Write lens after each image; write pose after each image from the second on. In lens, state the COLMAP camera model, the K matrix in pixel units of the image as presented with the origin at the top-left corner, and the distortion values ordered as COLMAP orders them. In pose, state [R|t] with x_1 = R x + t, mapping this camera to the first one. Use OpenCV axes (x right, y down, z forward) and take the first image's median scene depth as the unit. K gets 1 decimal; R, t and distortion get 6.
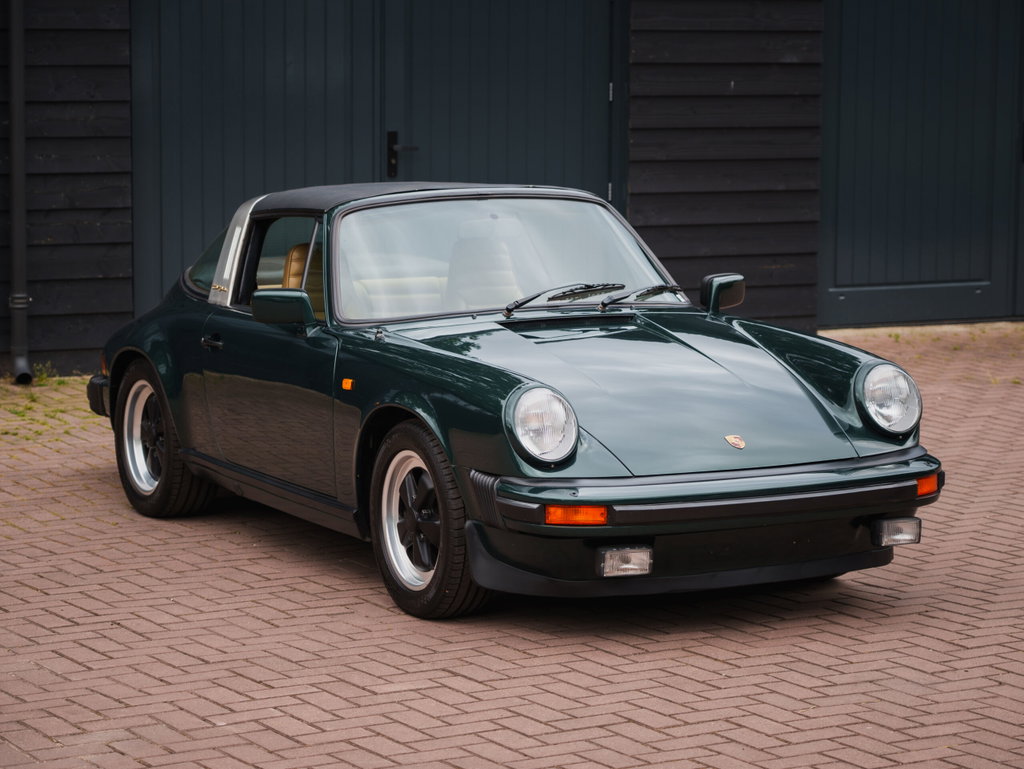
lens RADIAL K [[2779.9, 0, 512.0], [0, 2779.9, 384.5], [0, 0, 1]] dist [-0.020262, 0.065616]
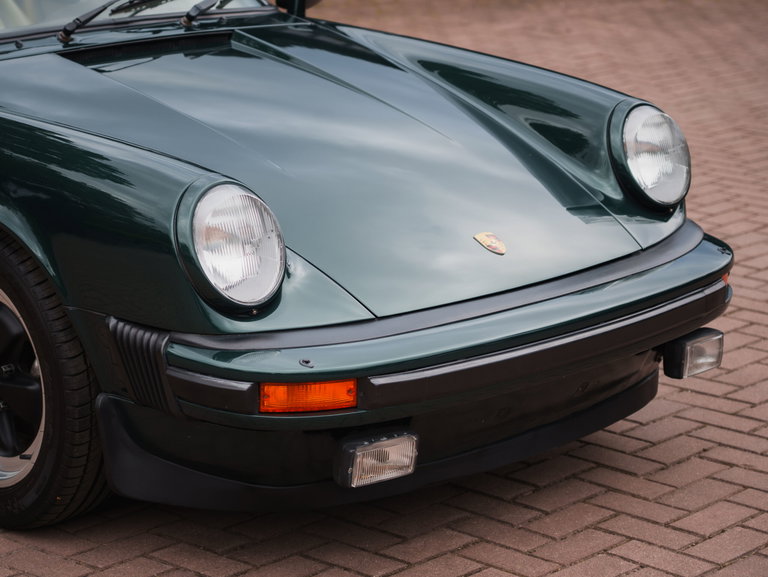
lens RADIAL K [[2187.1, 0, 384.0], [0, 2187.1, 288.5], [0, 0, 1]] dist [-0.099833, -0.094384]
pose [[0.951555, -0.059055, 0.301755, -0.097032], [0.017126, 0.990039, 0.139749, -0.040060], [-0.307002, -0.127811, 0.943088, 0.497186]]
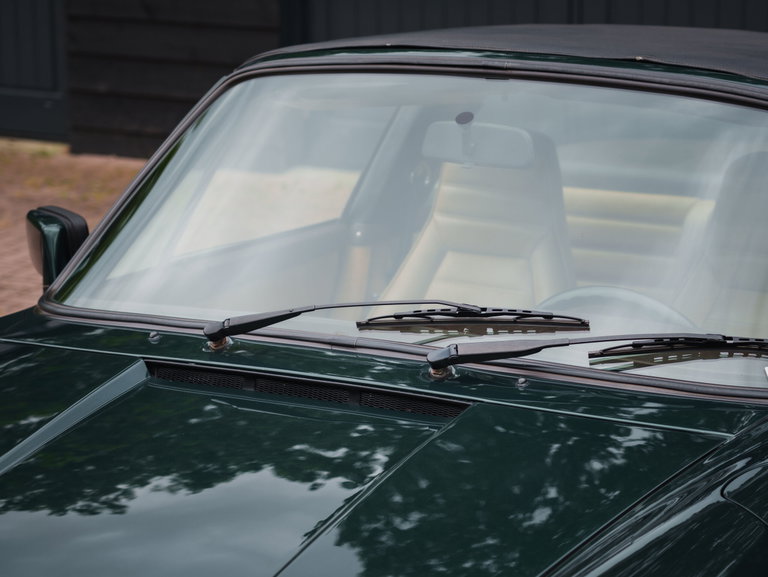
lens RADIAL K [[2119.8, 0, 384.0], [0, 2119.8, 288.5], [0, 0, 1]] dist [-0.064558, -0.329292]
pose [[0.565017, 0.169808, -0.807416, 0.300633], [-0.101187, 0.985466, 0.136445, -0.087764], [0.818851, 0.004606, 0.573988, 0.879940]]
